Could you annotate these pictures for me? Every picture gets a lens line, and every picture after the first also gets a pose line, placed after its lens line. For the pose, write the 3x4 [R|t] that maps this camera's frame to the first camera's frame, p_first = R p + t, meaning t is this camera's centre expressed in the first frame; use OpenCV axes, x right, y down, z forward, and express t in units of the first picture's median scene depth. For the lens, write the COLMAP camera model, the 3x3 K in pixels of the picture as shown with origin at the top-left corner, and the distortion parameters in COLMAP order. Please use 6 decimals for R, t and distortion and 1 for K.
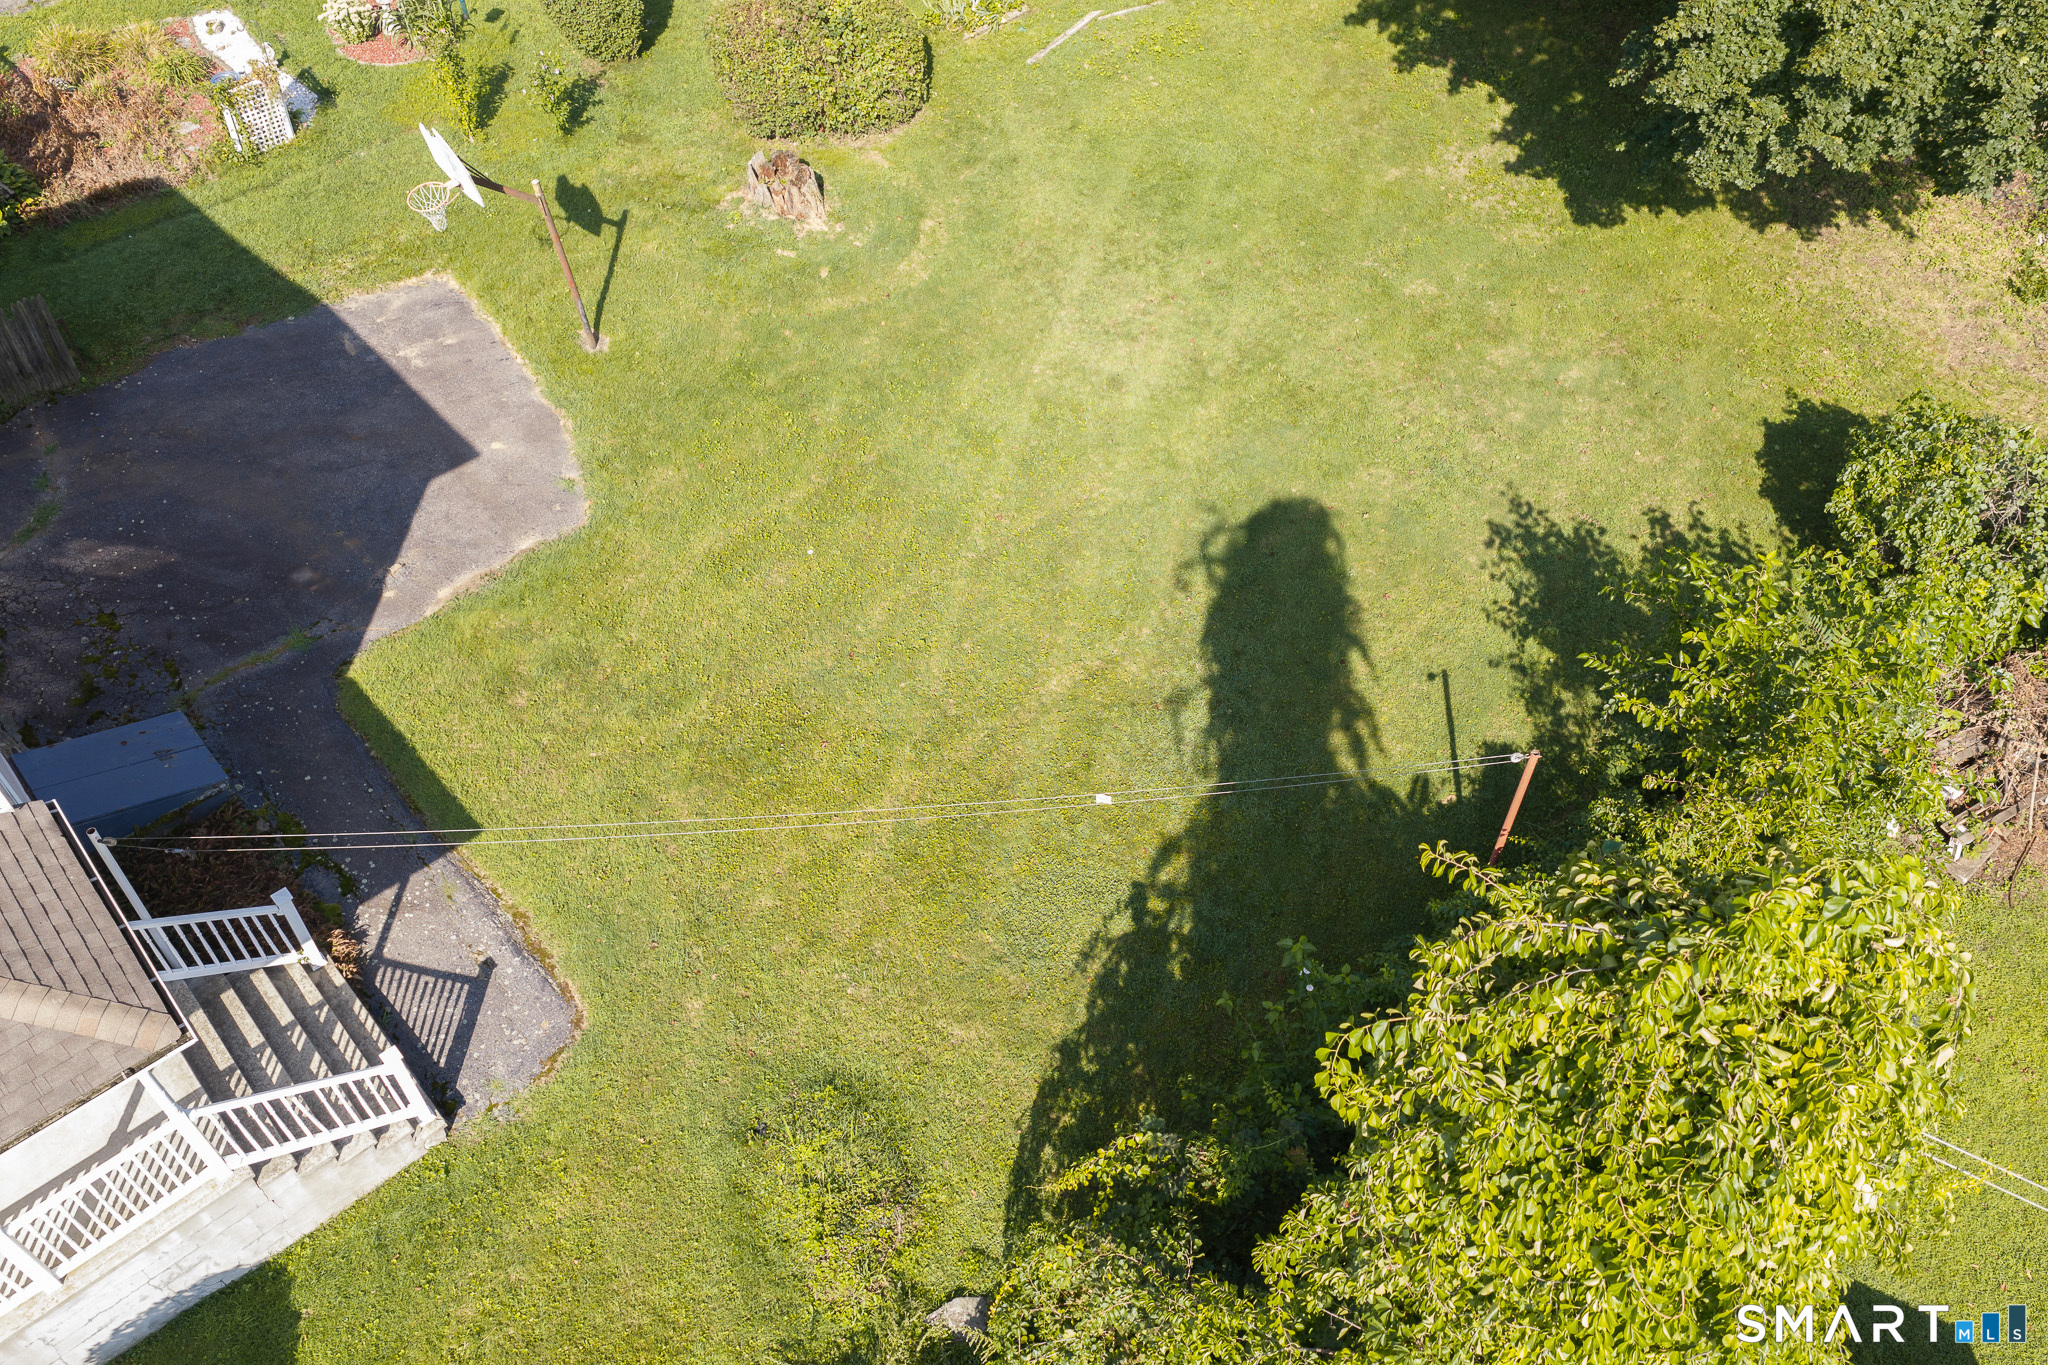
lens RADIAL K [[1691.0, 0, 1028.2], [0, 1691.0, 678.4], [0, 0, 1]] dist [0.019509, -0.034468]
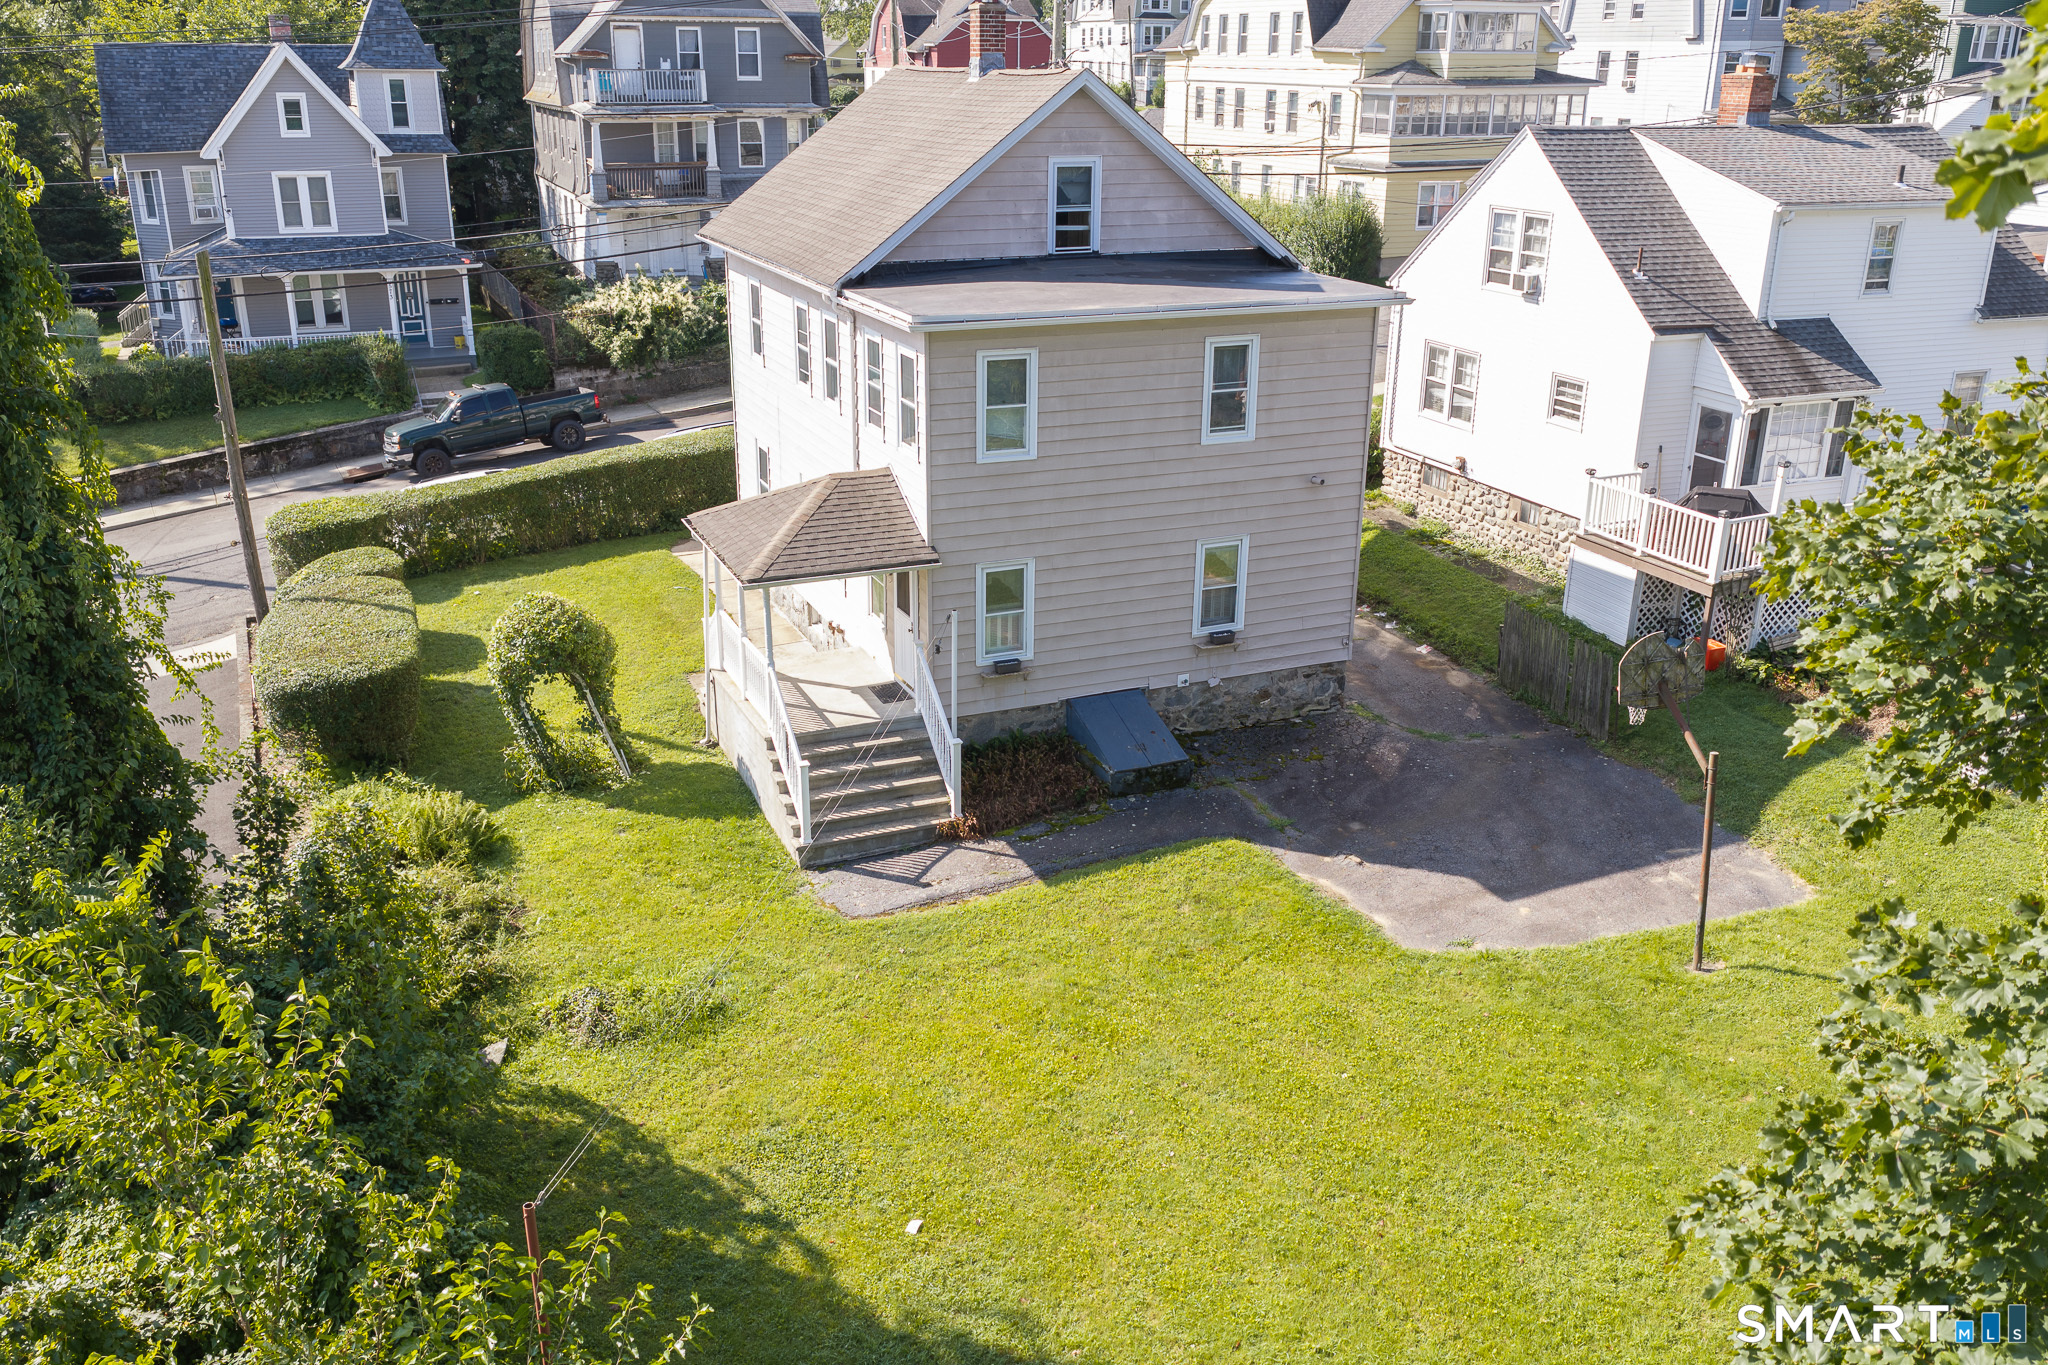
lens RADIAL K [[1691.0, 0, 1028.2], [0, 1691.0, 678.4], [0, 0, 1]] dist [0.019509, -0.034468]
pose [[-0.306364, 0.317261, -0.897489, 0.618289], [-0.728671, 0.528510, 0.435564, -0.430328], [0.612519, 0.787415, 0.069262, 0.655094]]
